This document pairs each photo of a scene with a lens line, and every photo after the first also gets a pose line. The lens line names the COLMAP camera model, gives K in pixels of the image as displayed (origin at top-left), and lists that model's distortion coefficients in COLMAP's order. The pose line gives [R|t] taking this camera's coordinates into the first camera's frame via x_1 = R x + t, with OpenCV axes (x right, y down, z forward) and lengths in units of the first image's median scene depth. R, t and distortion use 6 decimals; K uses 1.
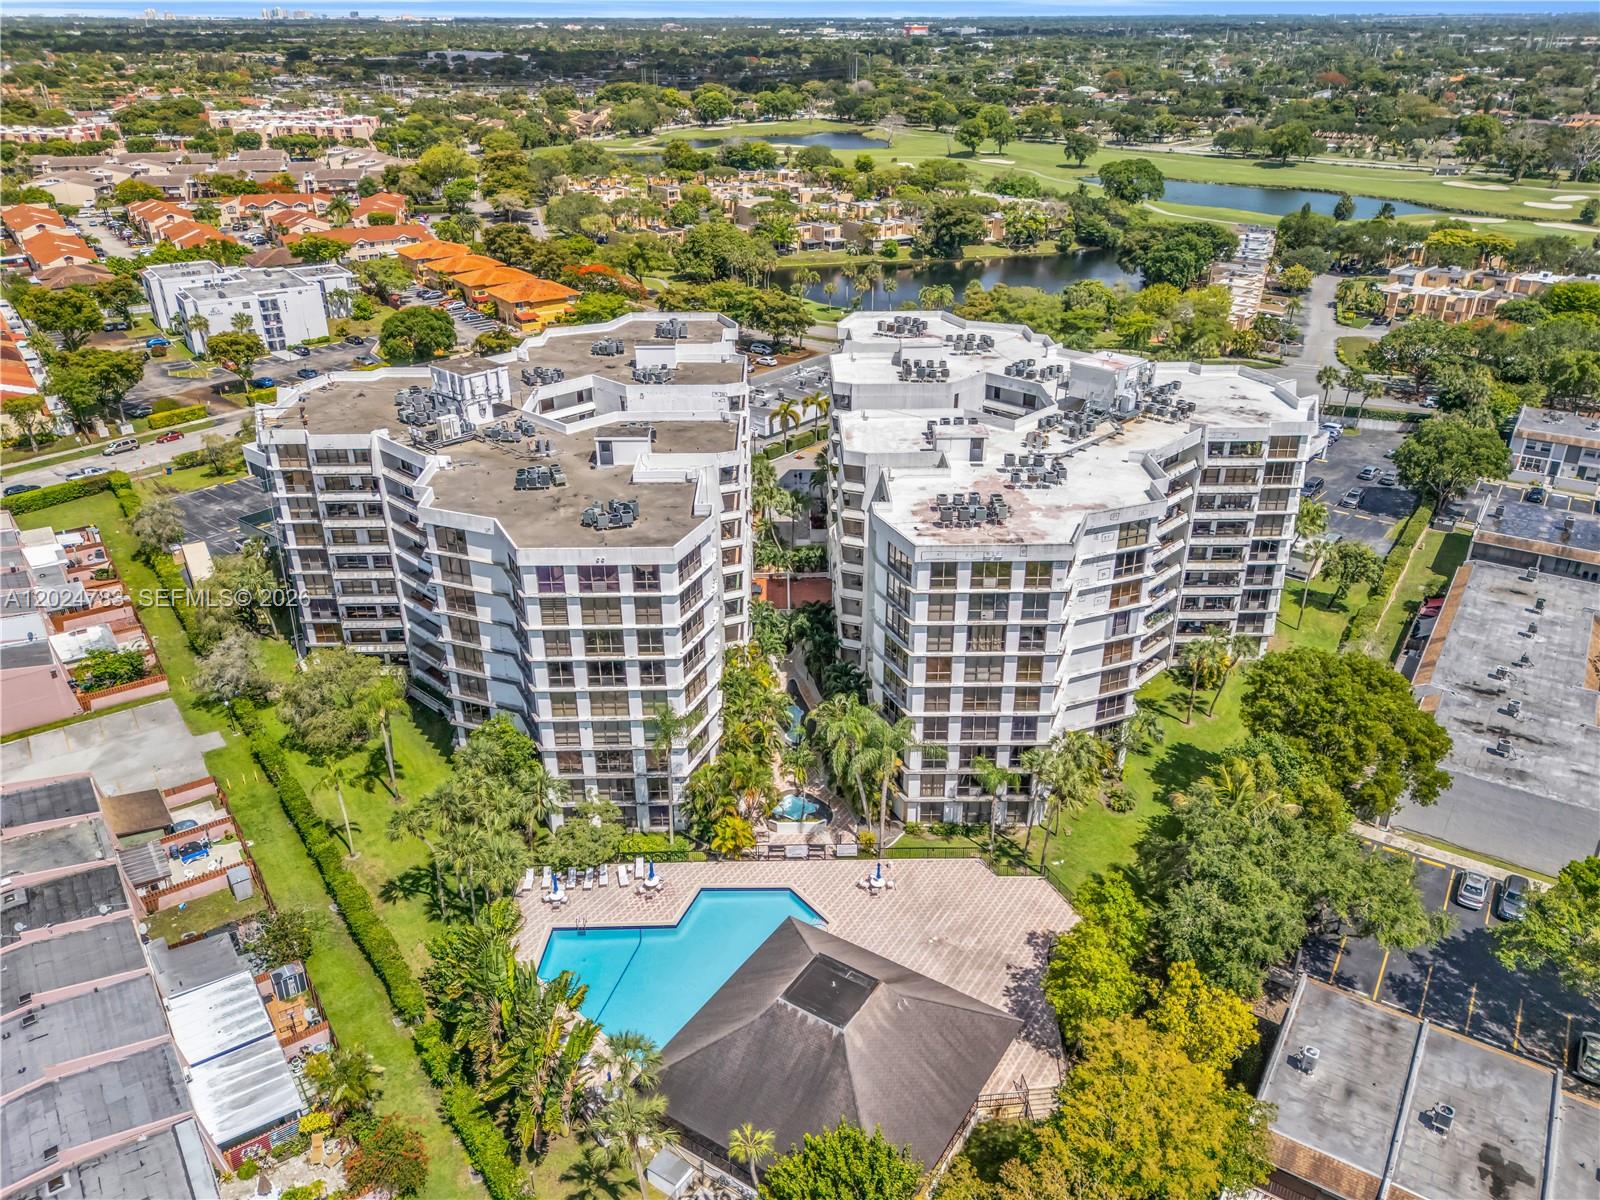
lens RADIAL K [[1192.4, 0, 800.0], [0, 1192.4, 600.0], [0, 0, 1]] dist [0.108544, -0.132483]
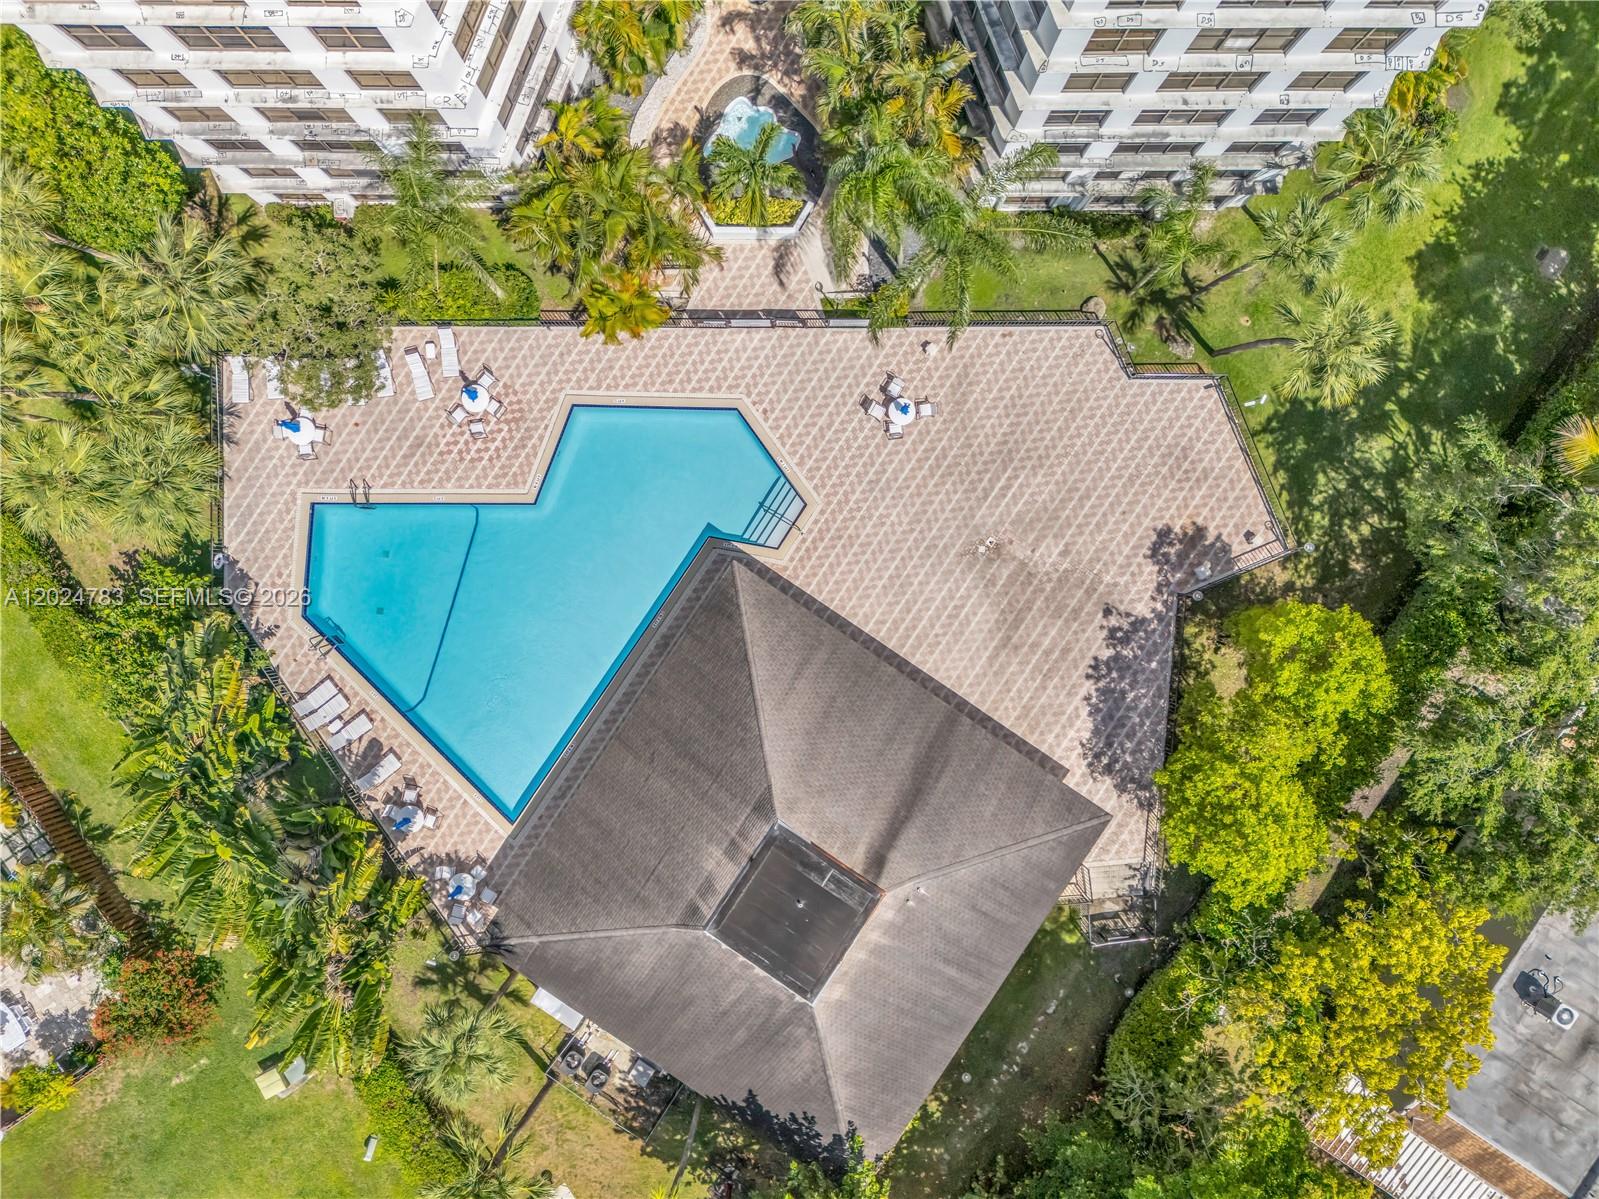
lens RADIAL K [[1191.7, 0, 799.5], [0, 1191.7, 599.5], [0, 0, 1]] dist [0.108544, -0.132483]
pose [[0.999844, 0.014875, 0.009566, 0.015374], [-0.015060, 0.432519, 0.901499, -0.205854], [0.009272, -0.901502, 0.432675, 0.686342]]
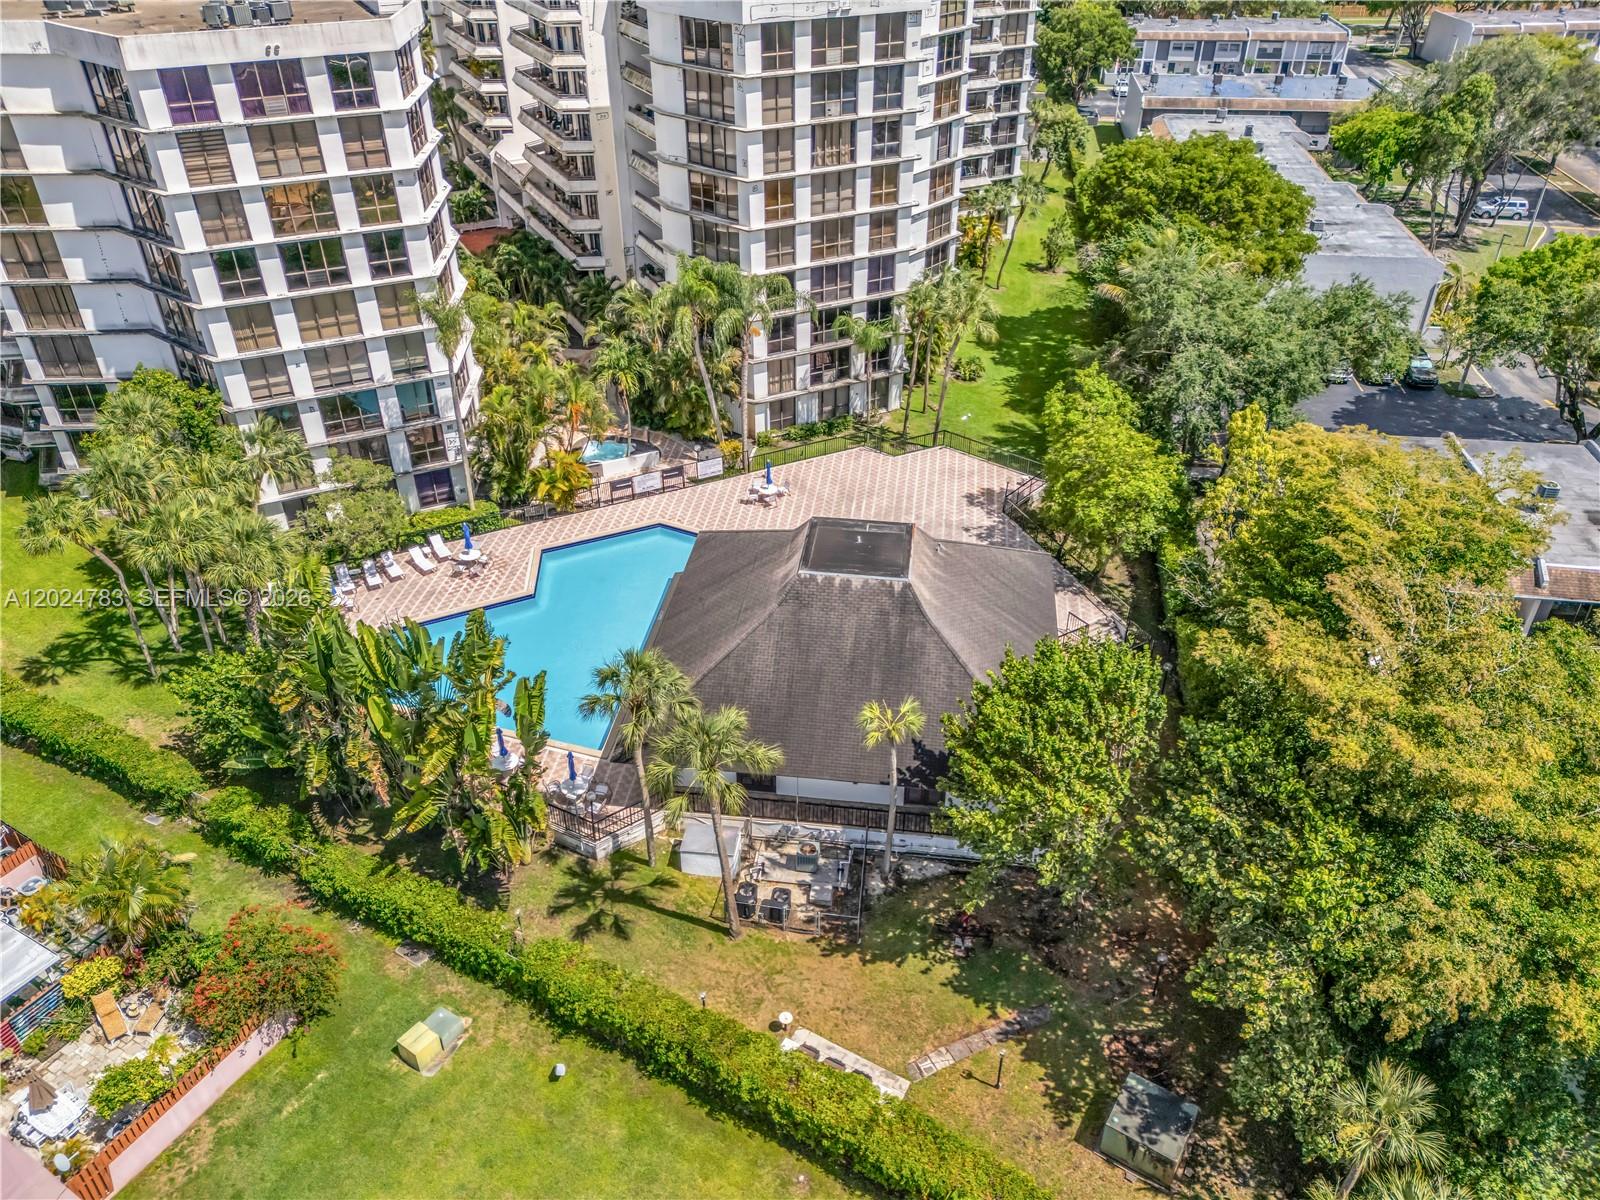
lens RADIAL K [[1192.4, 0, 800.0], [0, 1192.4, 600.0], [0, 0, 1]] dist [0.108544, -0.132483]
pose [[0.901423, -0.241061, 0.359621, -0.205296], [0.192128, 0.967111, 0.166685, 0.178501], [-0.387974, -0.081160, 0.918090, 0.284514]]
